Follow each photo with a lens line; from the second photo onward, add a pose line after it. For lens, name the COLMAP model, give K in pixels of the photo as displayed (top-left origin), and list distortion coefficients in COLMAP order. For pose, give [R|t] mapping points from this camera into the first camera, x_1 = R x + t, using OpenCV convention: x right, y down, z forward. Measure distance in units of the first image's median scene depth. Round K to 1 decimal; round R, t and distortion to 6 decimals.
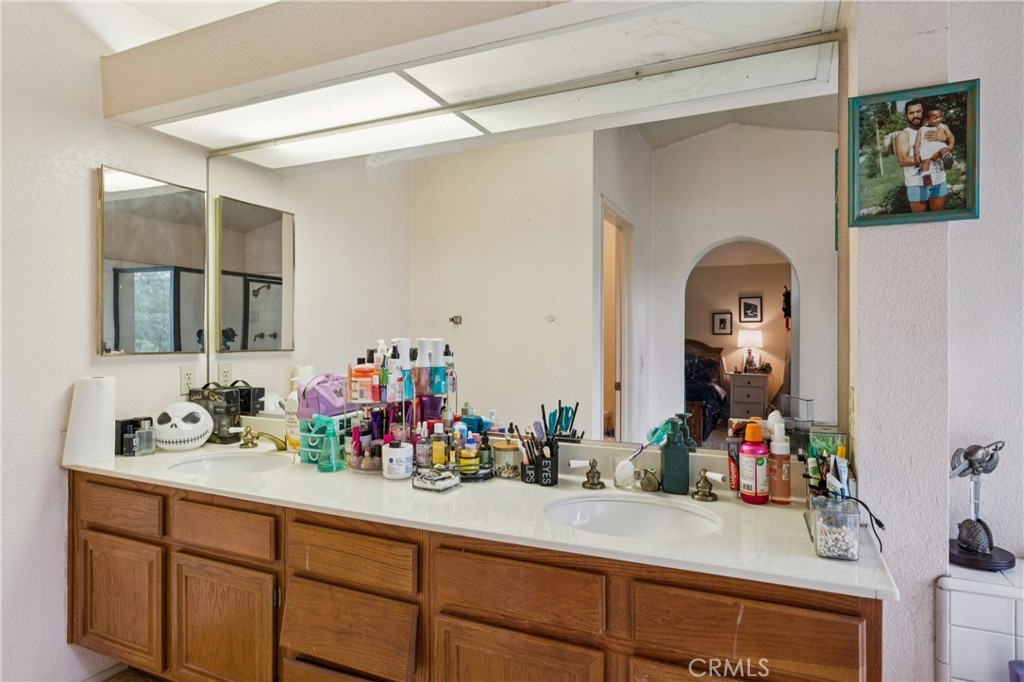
lens RADIAL K [[590.3, 0, 513.3], [0, 590.3, 337.7], [0, 0, 1]] dist [-0.004132, 0.000098]
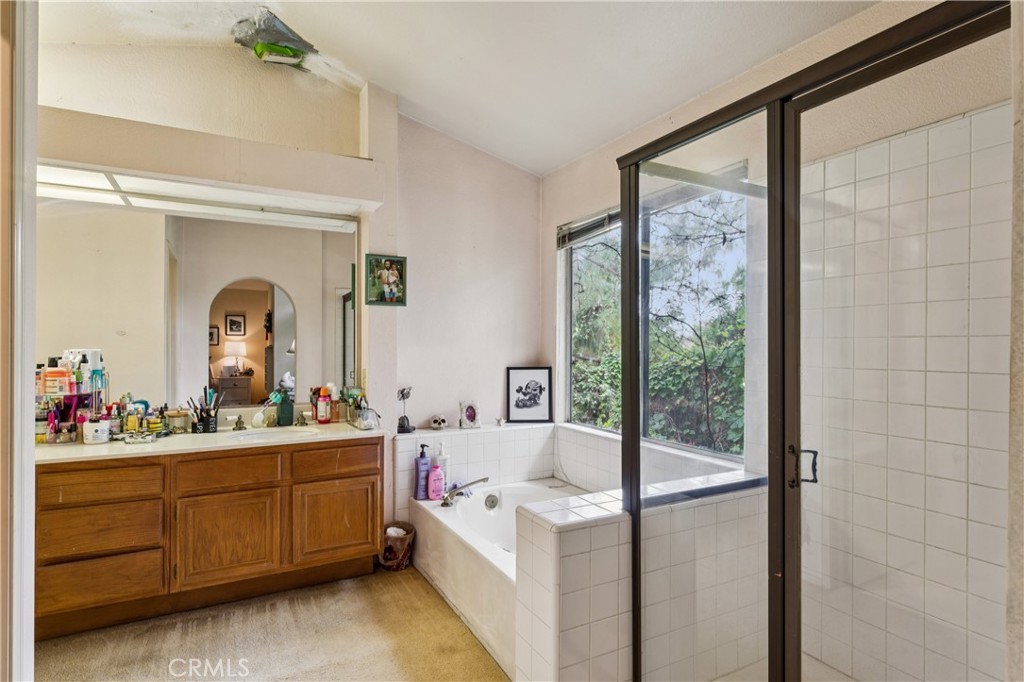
lens RADIAL K [[528.3, 0, 512.0], [0, 528.3, 341.0], [0, 0, 1]] dist [0.000419, 0.000008]
pose [[0.603598, 0.010580, 0.797219, -0.738807], [-0.000526, 0.999917, -0.012872, -0.003561], [-0.797289, 0.007350, 0.603553, -0.746925]]
